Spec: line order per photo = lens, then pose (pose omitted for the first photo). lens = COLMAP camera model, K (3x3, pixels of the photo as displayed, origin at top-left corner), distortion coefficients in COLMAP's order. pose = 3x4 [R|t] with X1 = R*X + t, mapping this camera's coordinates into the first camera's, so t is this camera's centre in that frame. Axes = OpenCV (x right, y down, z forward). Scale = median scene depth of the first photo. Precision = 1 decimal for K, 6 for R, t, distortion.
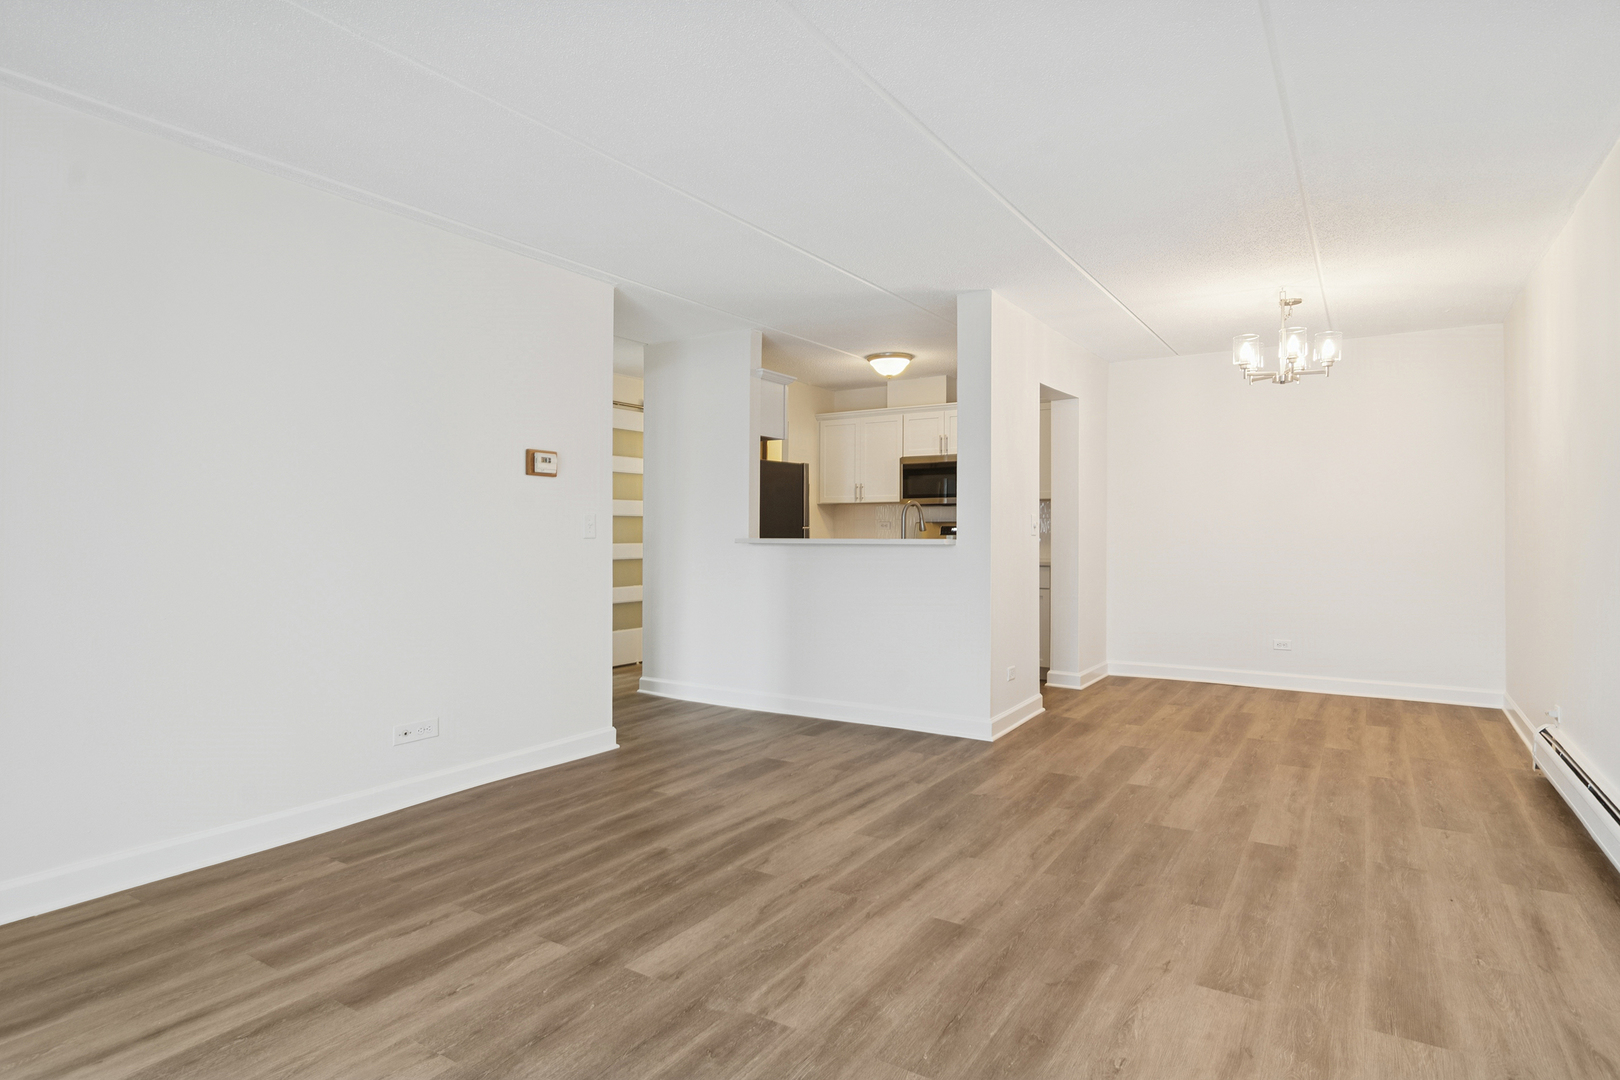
lens RADIAL K [[876.3, 0, 815.1], [0, 876.3, 537.5], [0, 0, 1]] dist [-0.000505, 0.000376]
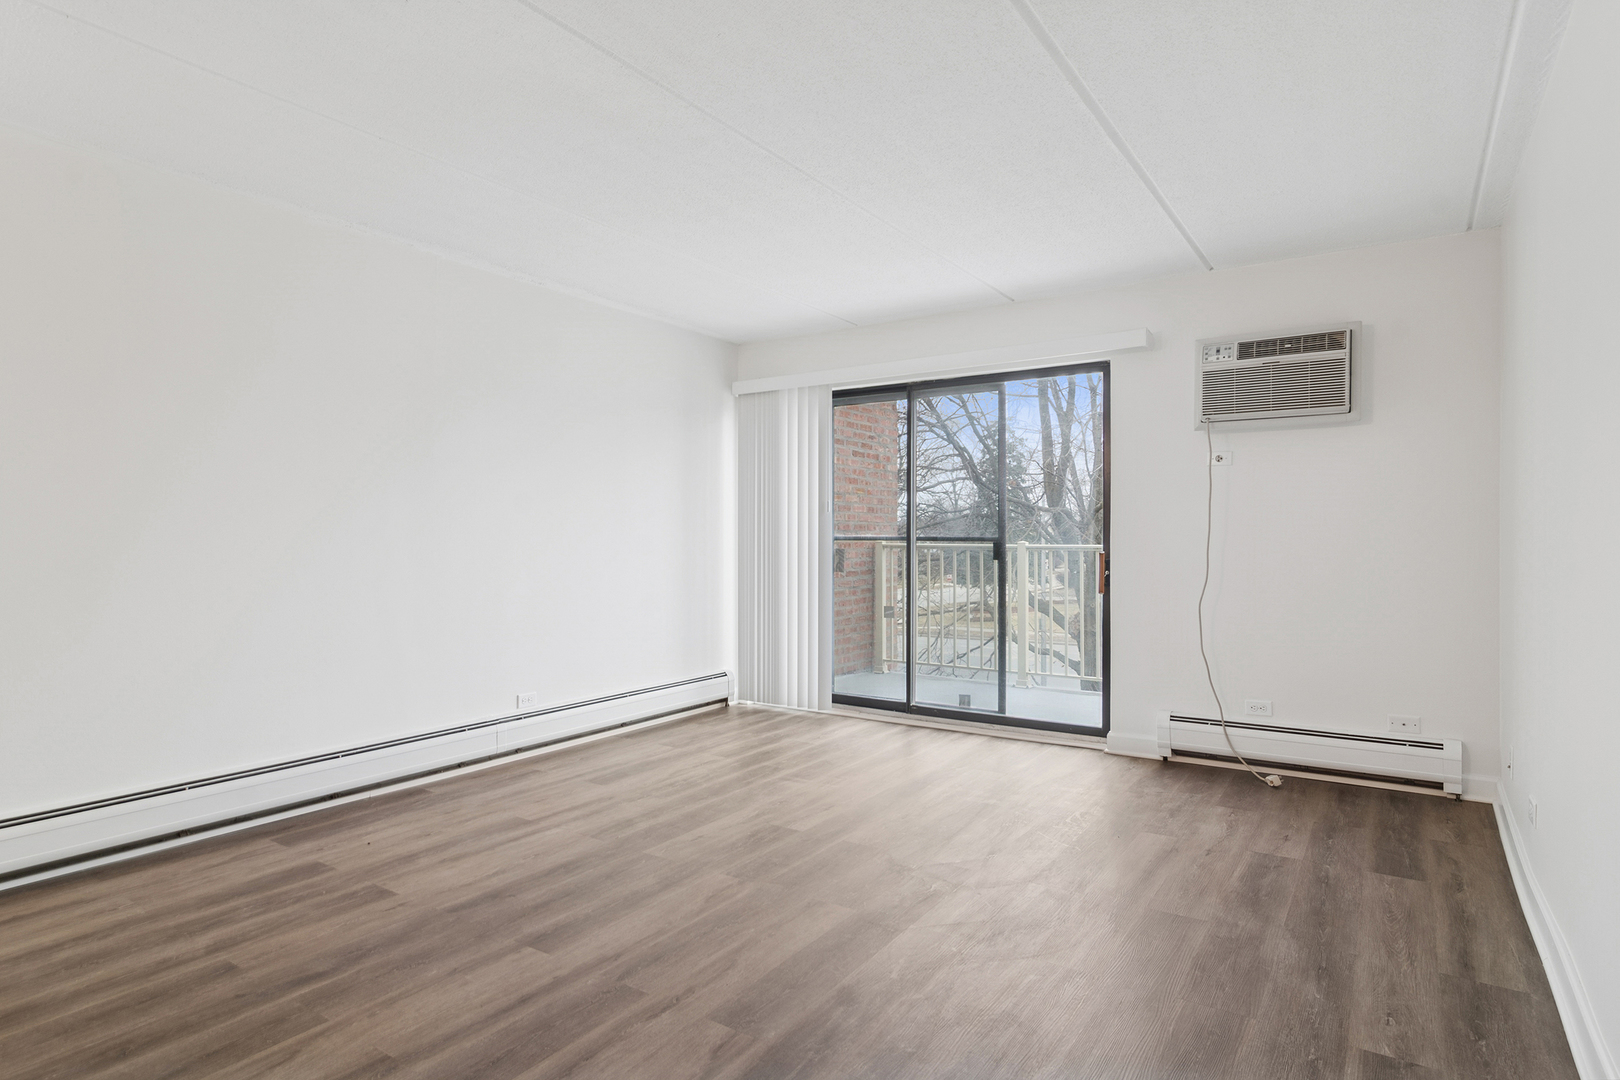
lens RADIAL K [[876.3, 0, 805.8], [0, 876.3, 533.3], [0, 0, 1]] dist [-0.000505, 0.000376]
pose [[-0.999445, 0.002085, 0.033249, -0.149465], [0.002147, 0.999996, 0.001822, -0.010369], [-0.033245, 0.001892, -0.999445, 1.705225]]
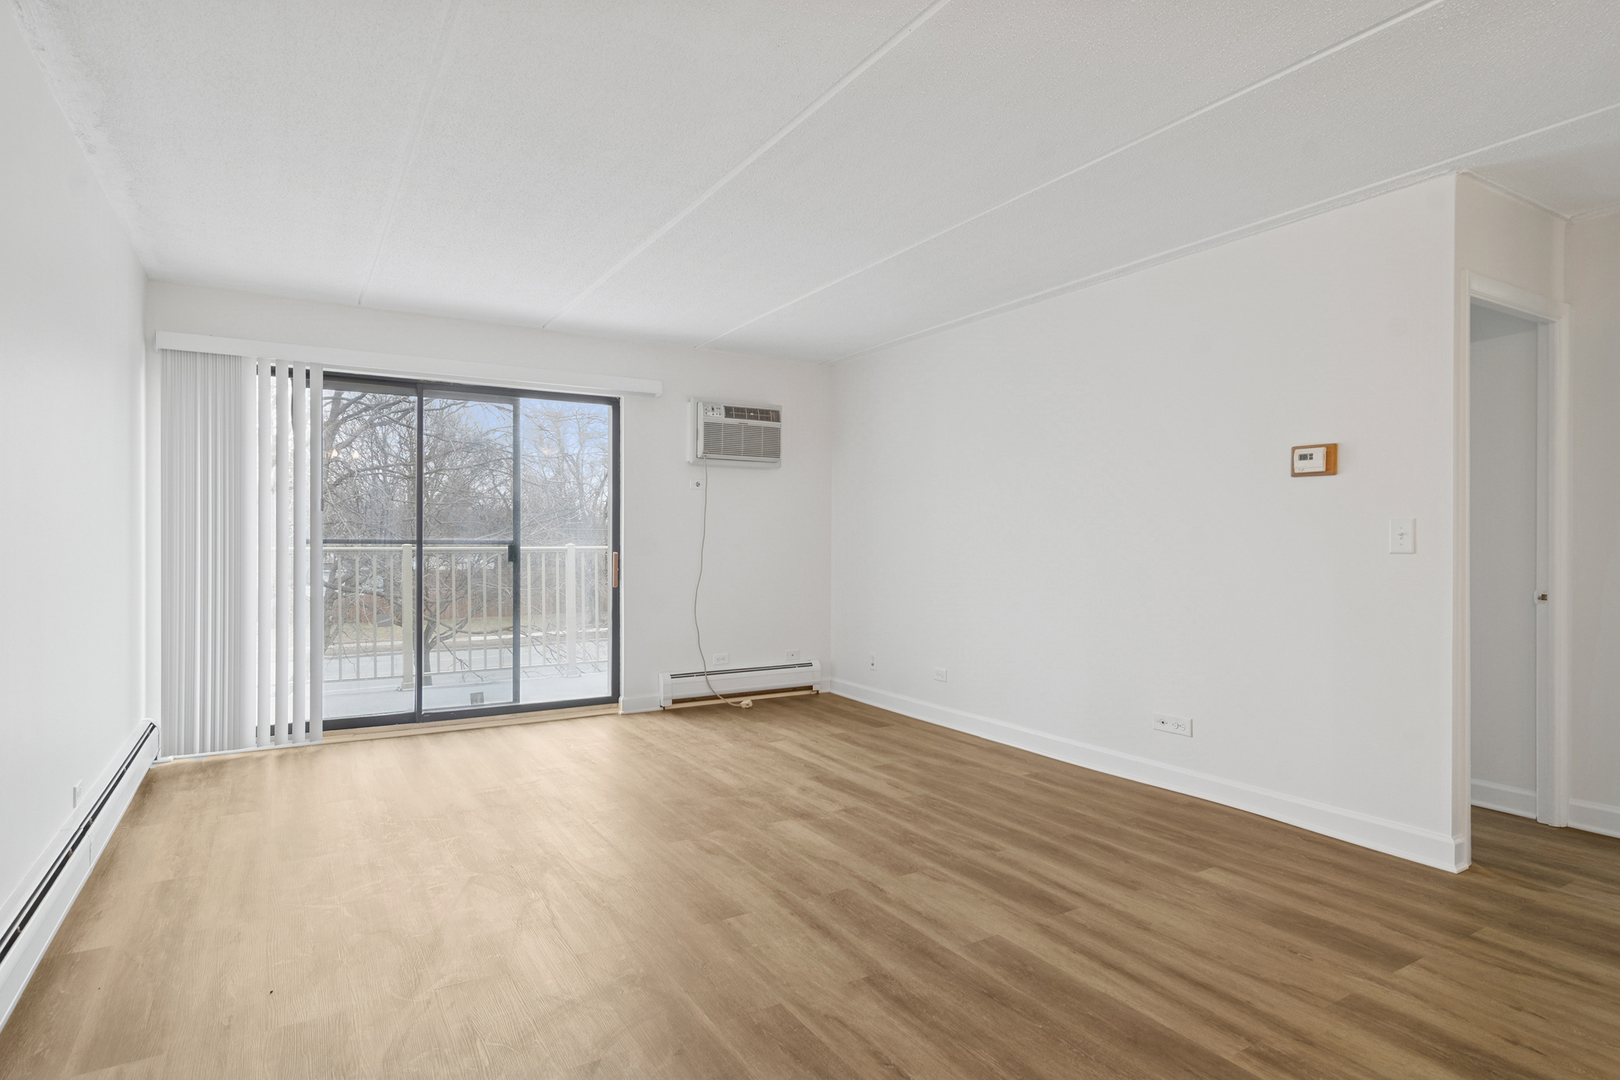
lens RADIAL K [[876.3, 0, 806.7], [0, 876.3, 543.6], [0, 0, 1]] dist [-0.000505, 0.000376]
pose [[-0.450479, 0.003840, -0.892779, 0.917887], [-0.008200, 0.999931, 0.008438, -0.013223], [0.892749, 0.011122, -0.450416, 1.360111]]
